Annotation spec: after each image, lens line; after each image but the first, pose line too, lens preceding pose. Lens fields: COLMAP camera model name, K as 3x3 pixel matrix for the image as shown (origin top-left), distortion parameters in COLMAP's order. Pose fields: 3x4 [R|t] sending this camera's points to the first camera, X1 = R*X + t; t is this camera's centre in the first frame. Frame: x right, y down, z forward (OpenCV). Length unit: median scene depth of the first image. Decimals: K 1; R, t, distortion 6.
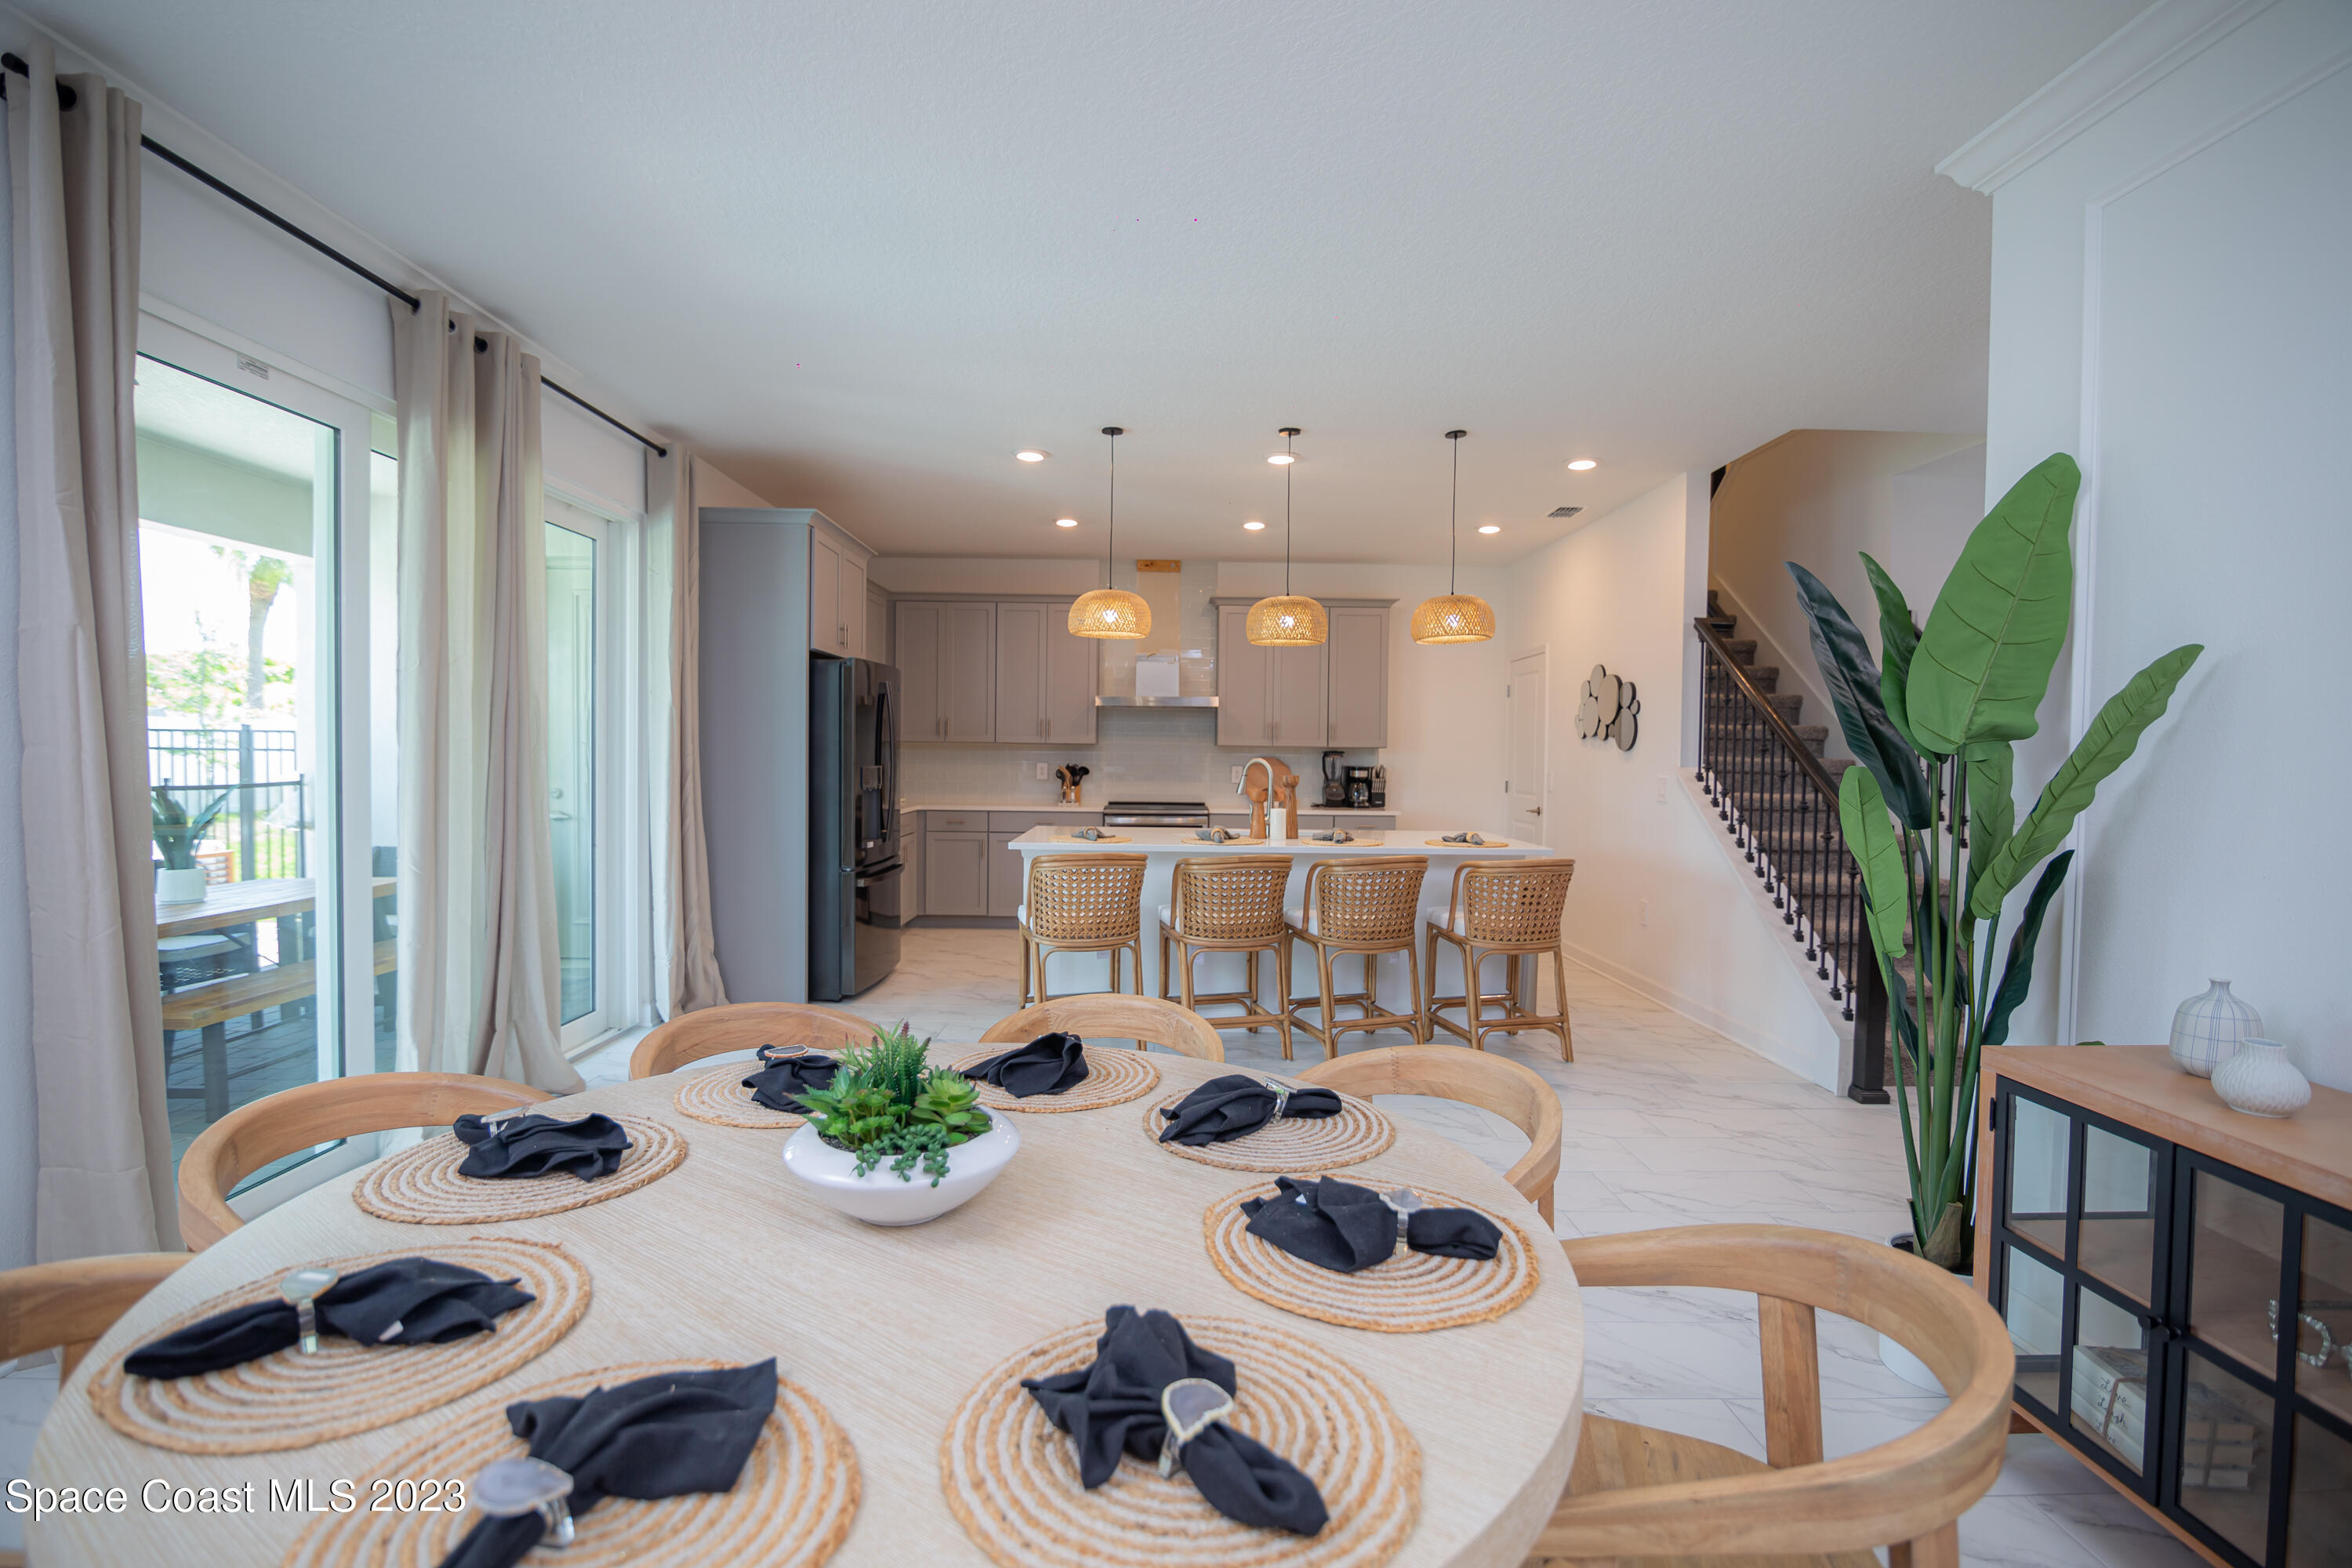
lens RADIAL K [[1073.8, 0, 1176.0], [0, 1073.8, 784.0], [0, 0, 1]] dist [-0.018056, 0.000444]
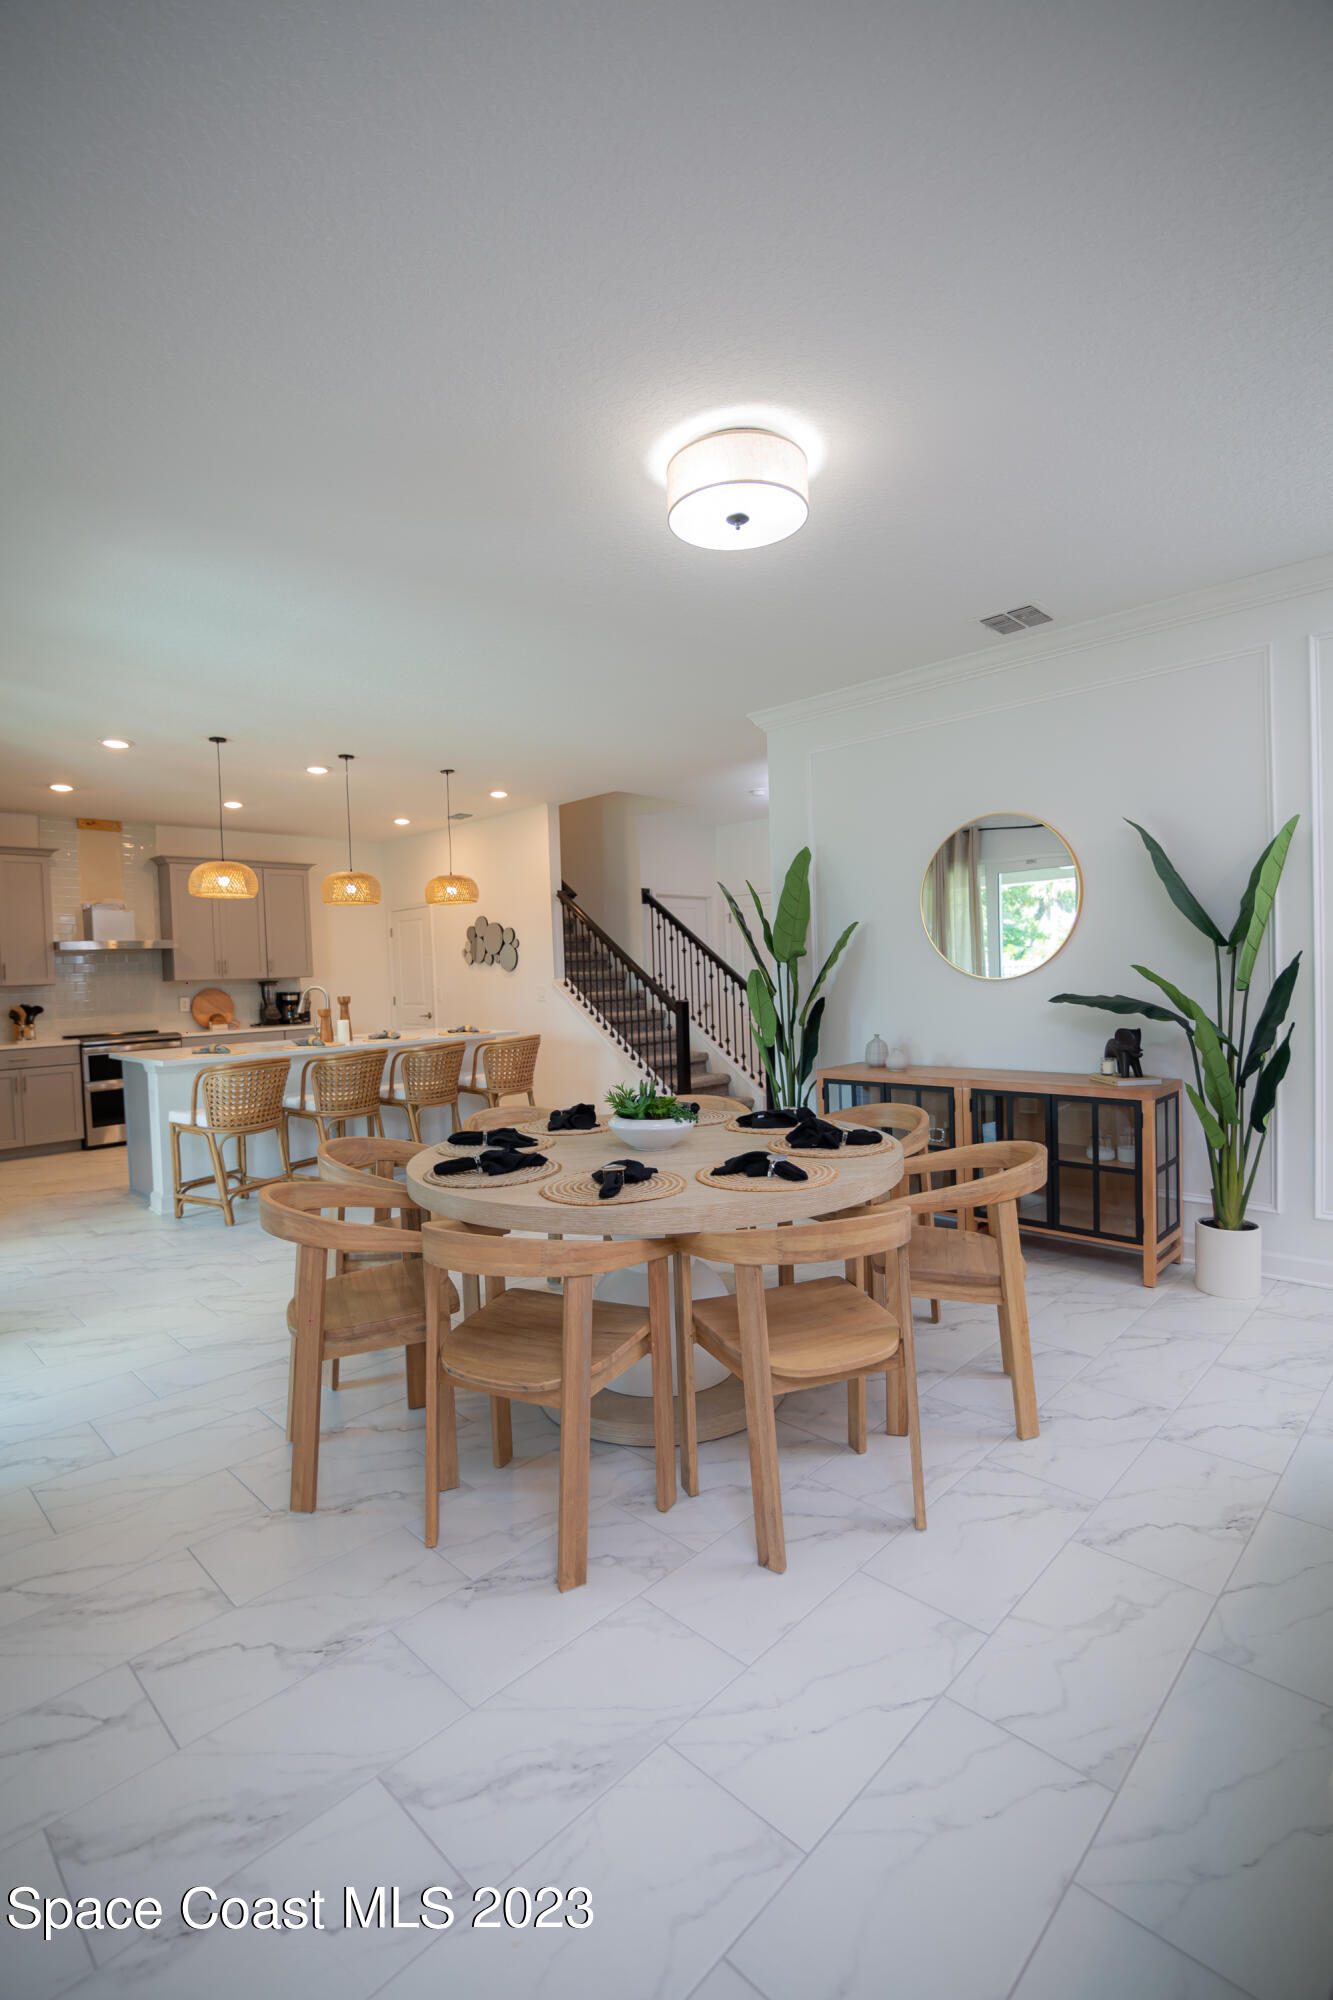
lens RADIAL K [[913.1, 0, 663.9], [0, 913.1, 1000.8], [0, 0, 1]] dist [-0.018056, 0.000444]
pose [[0.708732, -0.059790, 0.702939, -0.374764], [0.063214, 0.997776, 0.021133, -0.000913], [-0.702640, 0.029458, 0.710936, -0.126284]]
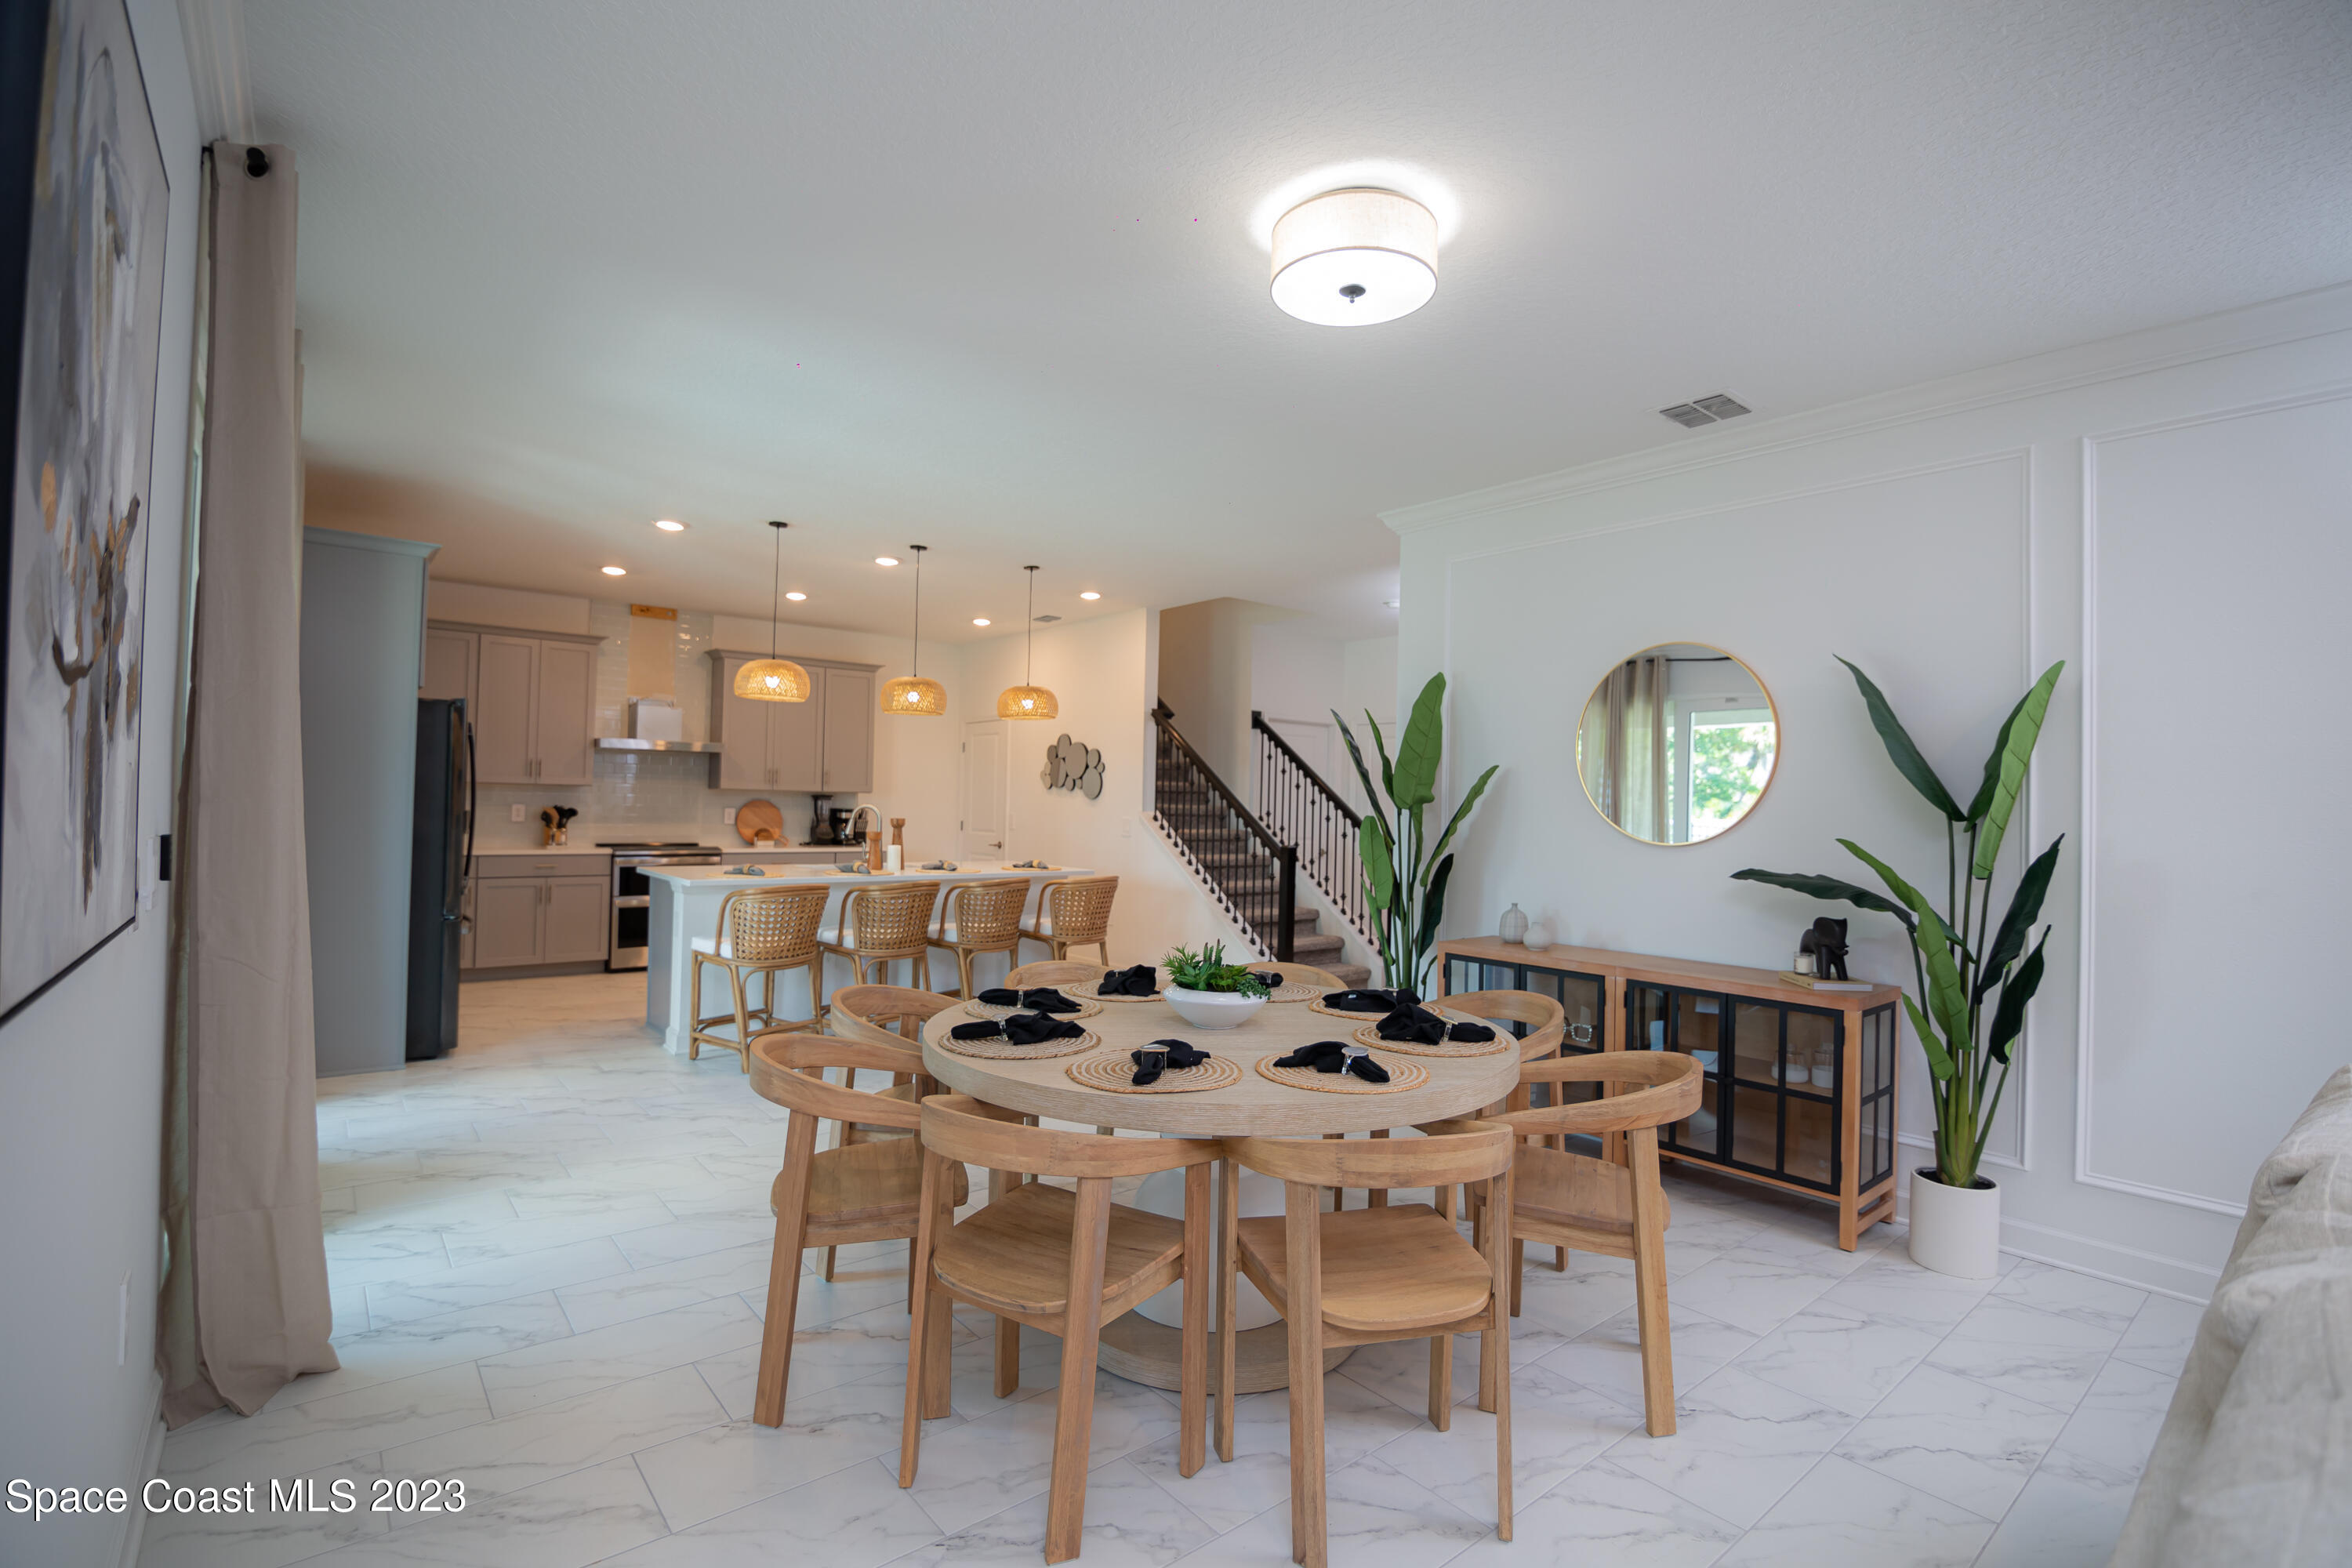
lens RADIAL K [[1073.8, 0, 1176.0], [0, 1073.8, 784.0], [0, 0, 1]] dist [-0.018056, 0.000444]
pose [[0.779362, 0.016178, 0.626365, -0.356668], [0.005623, 0.999446, -0.032810, -0.004422], [-0.626549, 0.029093, 0.778839, -0.137613]]
